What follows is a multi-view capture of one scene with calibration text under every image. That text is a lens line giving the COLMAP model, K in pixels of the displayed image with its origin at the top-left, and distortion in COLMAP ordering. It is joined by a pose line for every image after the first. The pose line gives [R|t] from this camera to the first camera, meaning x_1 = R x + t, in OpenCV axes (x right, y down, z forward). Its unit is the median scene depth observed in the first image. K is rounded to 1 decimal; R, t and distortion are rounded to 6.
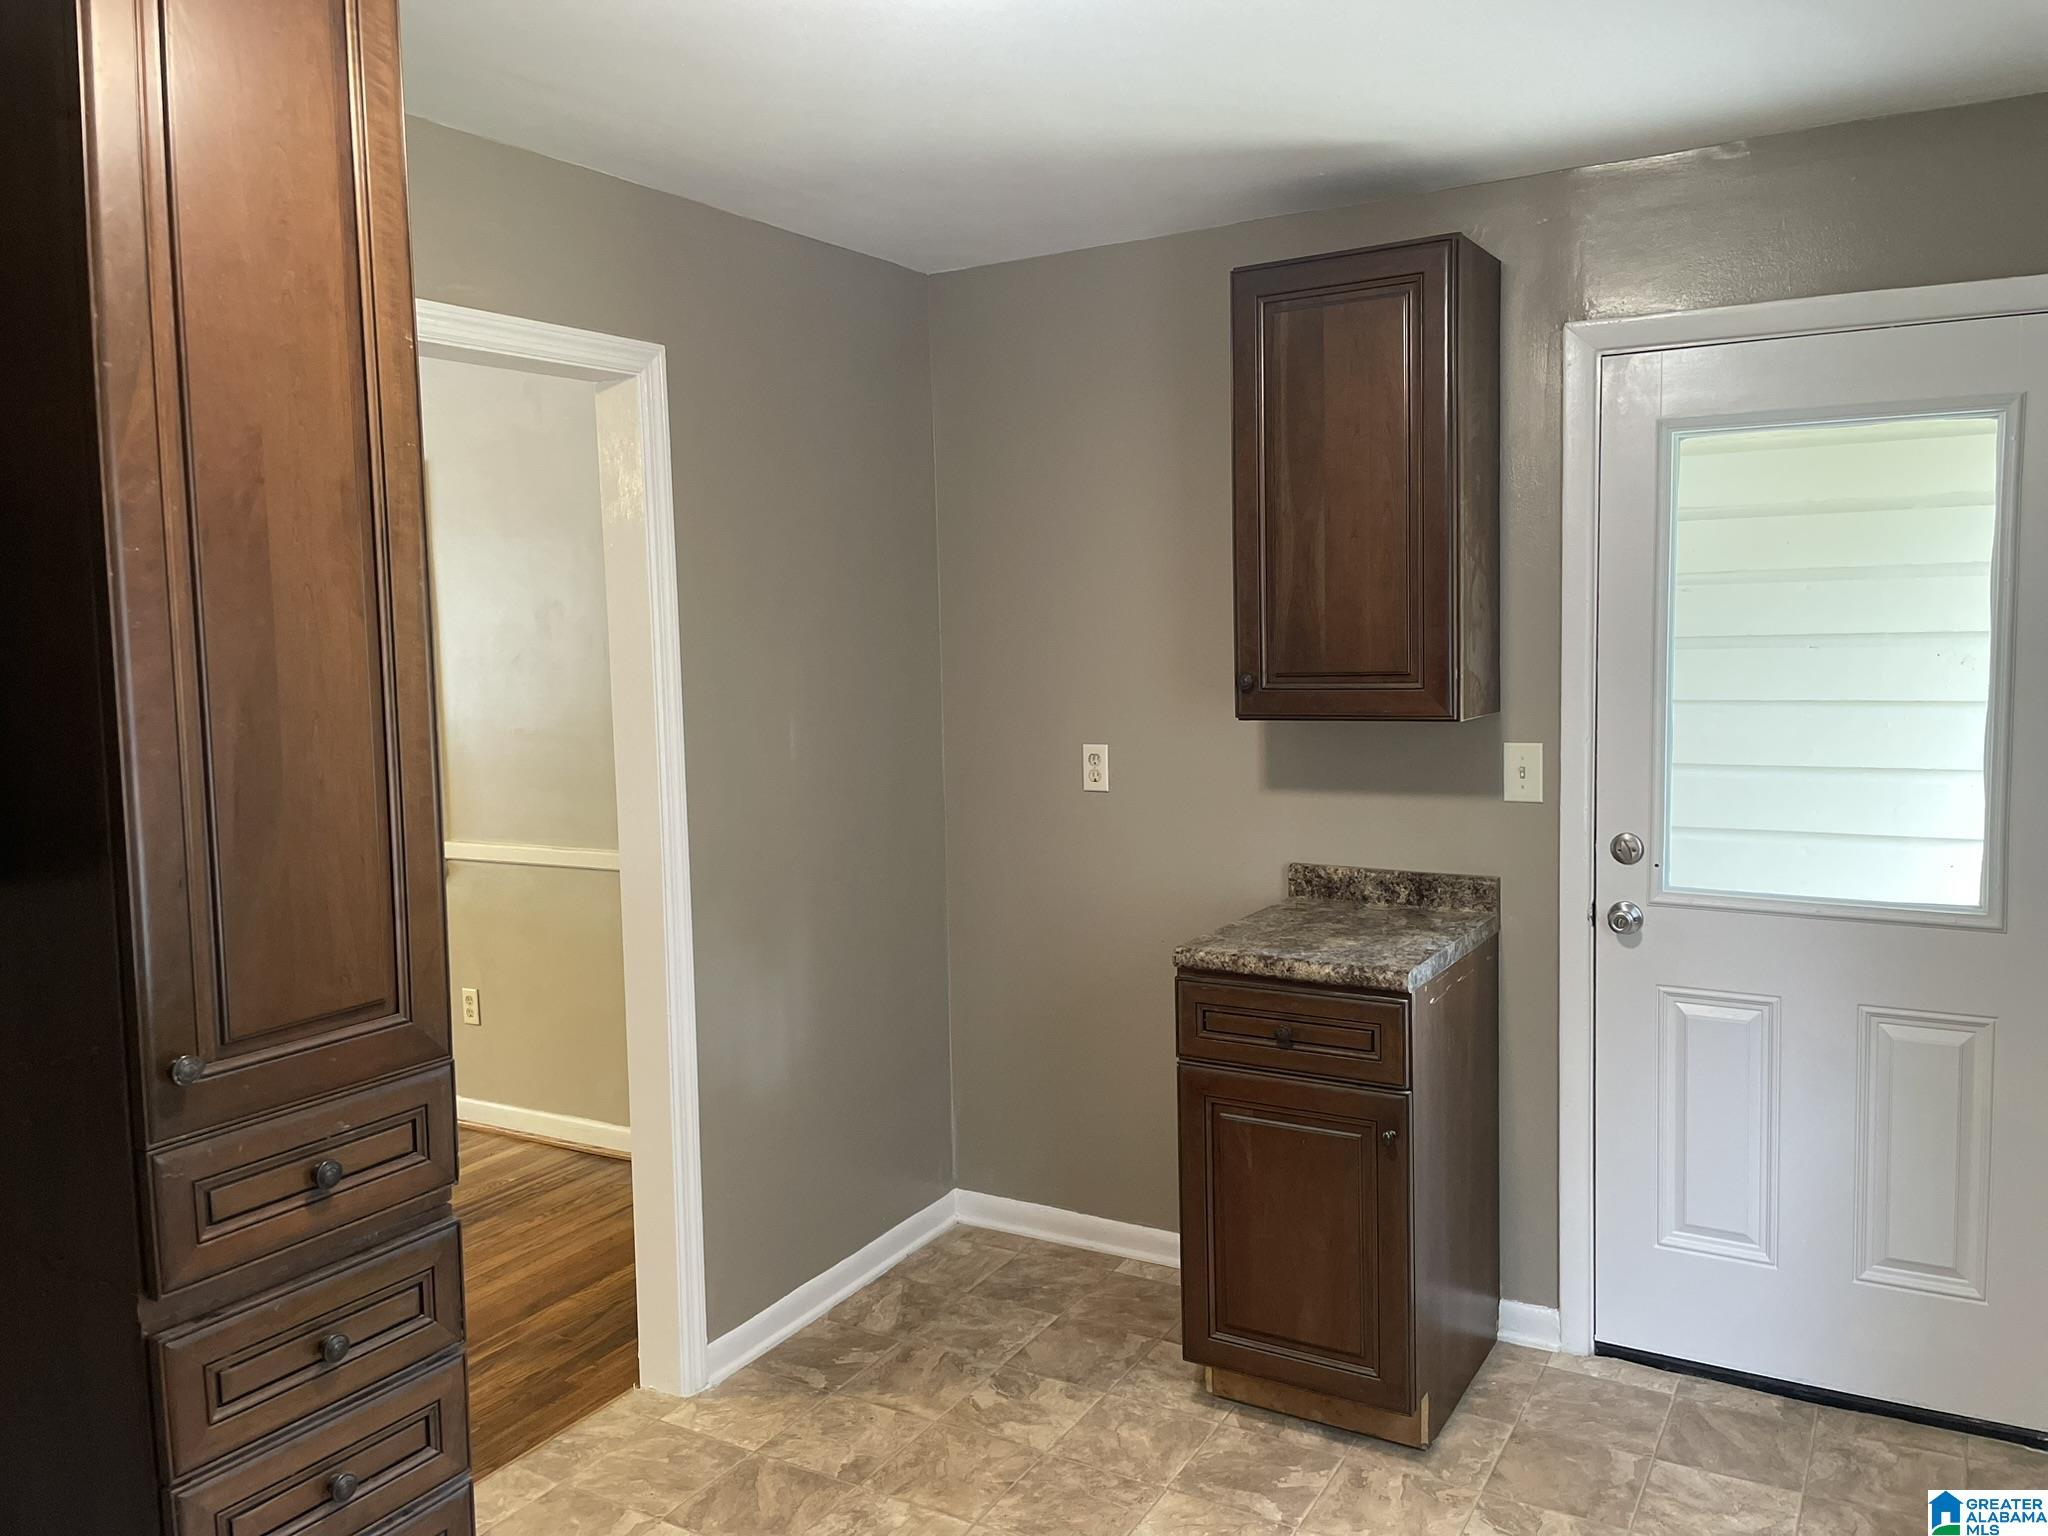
lens RADIAL K [[1607.1, 0, 1024.0], [0, 1607.1, 768.0], [0, 0, 1]] dist [0.083101, -0.112583]
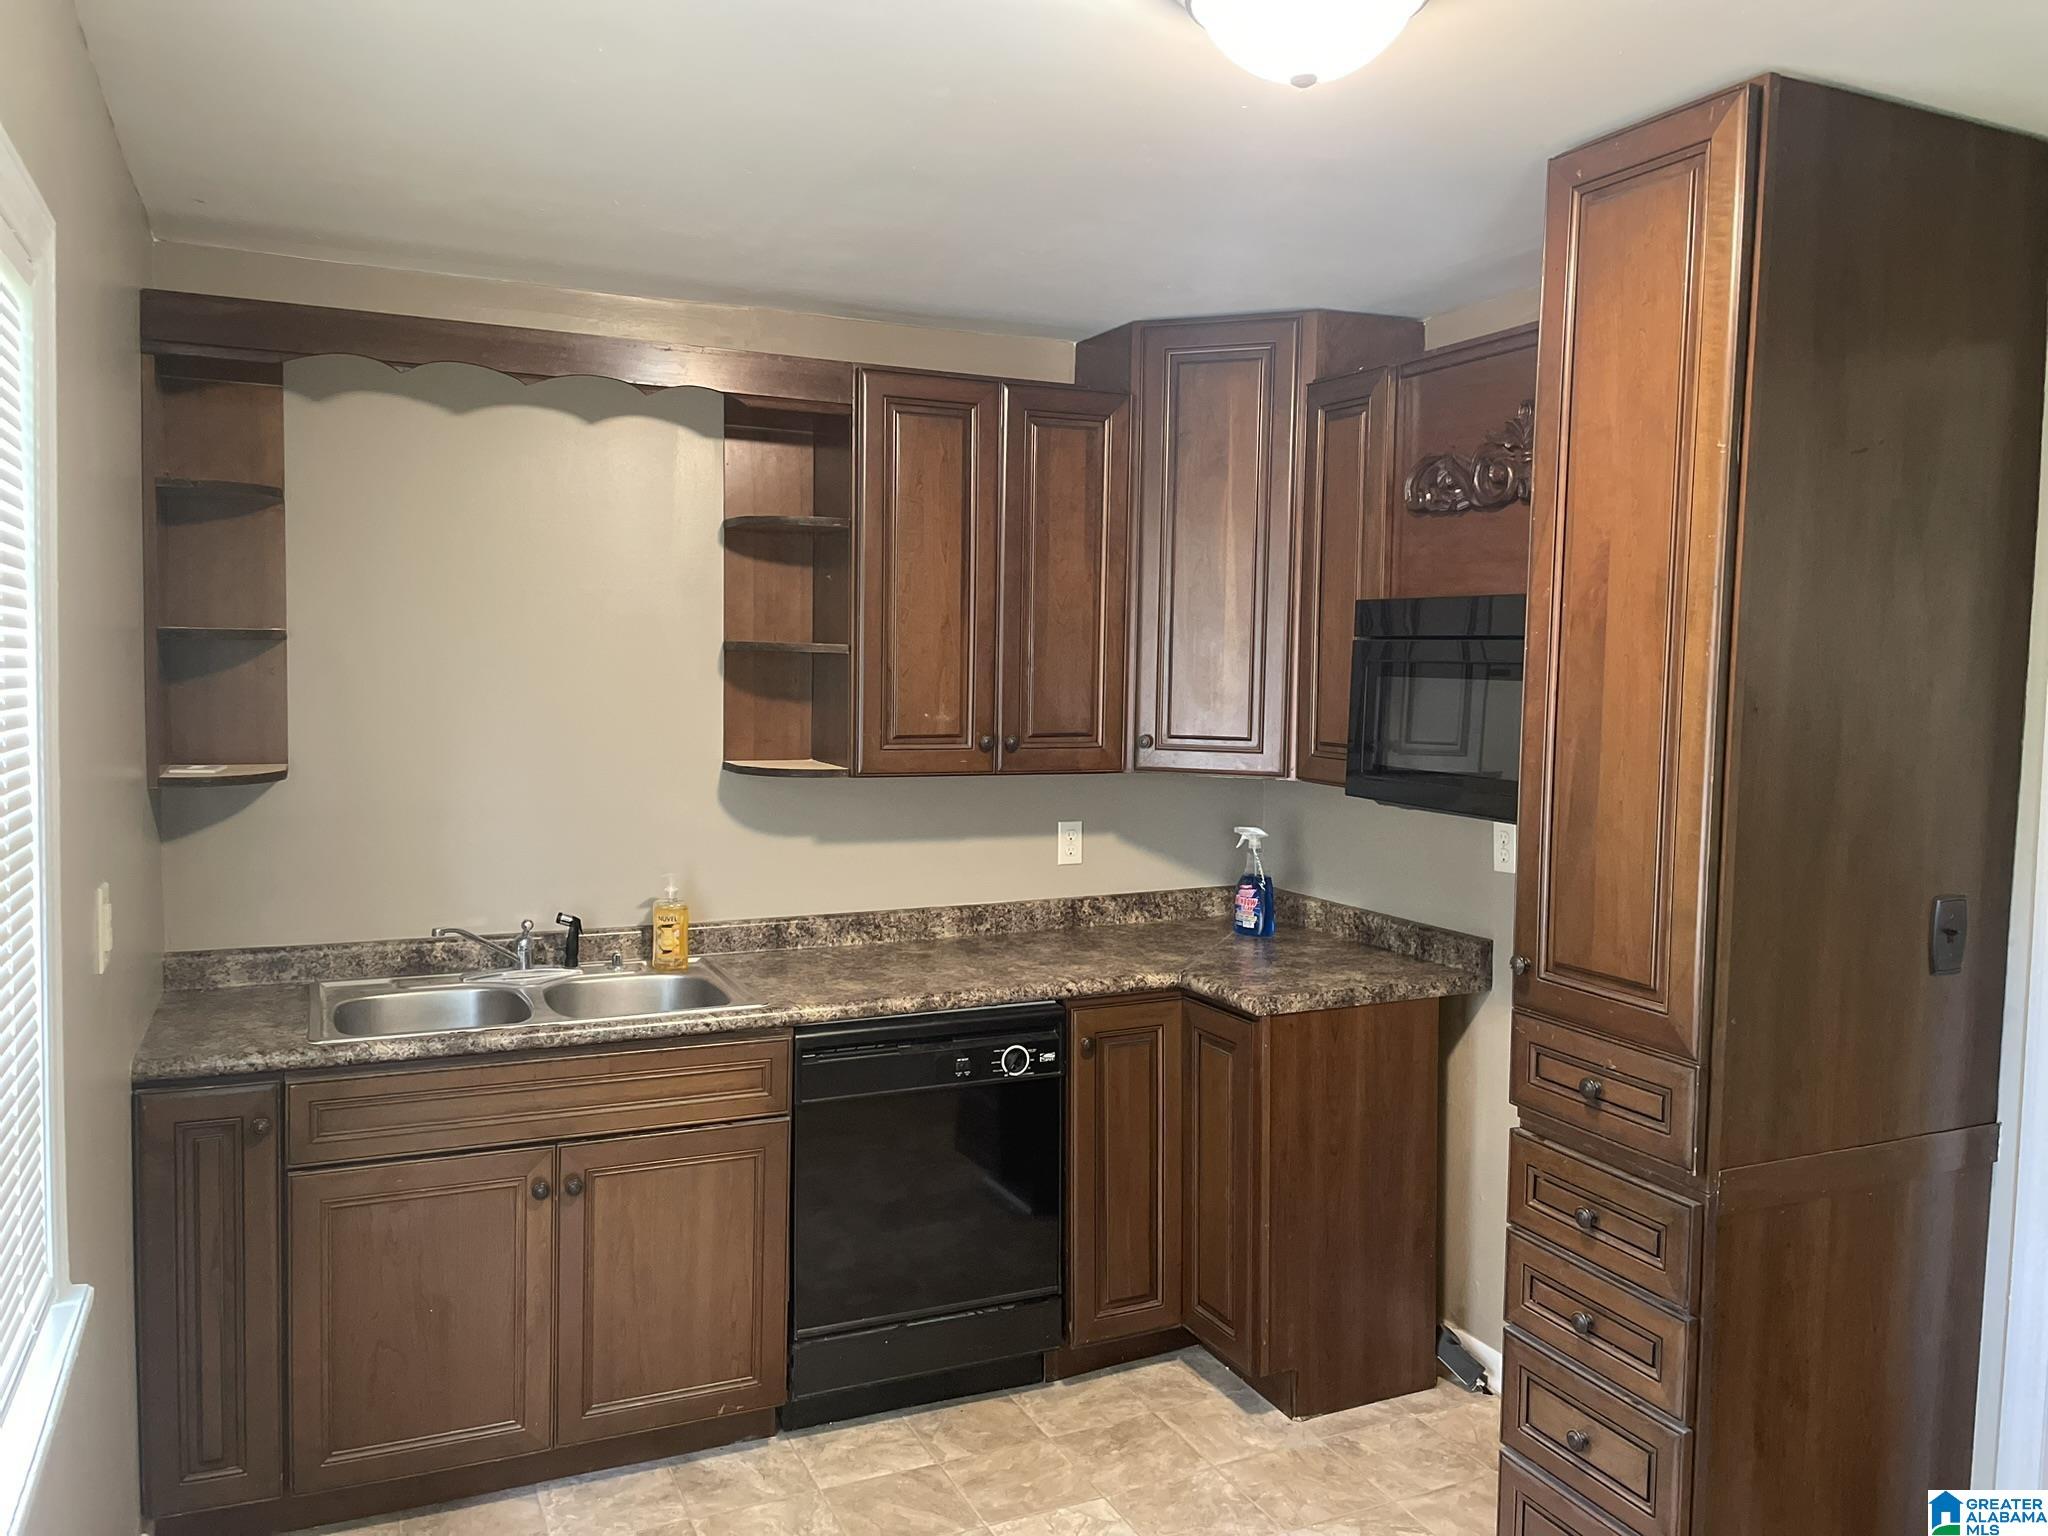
lens RADIAL K [[1607.1, 0, 1024.0], [0, 1607.1, 768.0], [0, 0, 1]] dist [0.083101, -0.112583]
pose [[-0.582982, 0.075295, -0.808989, 0.895376], [-0.068855, 0.987536, 0.141532, -0.169248], [0.809562, 0.138214, -0.570531, 1.321017]]
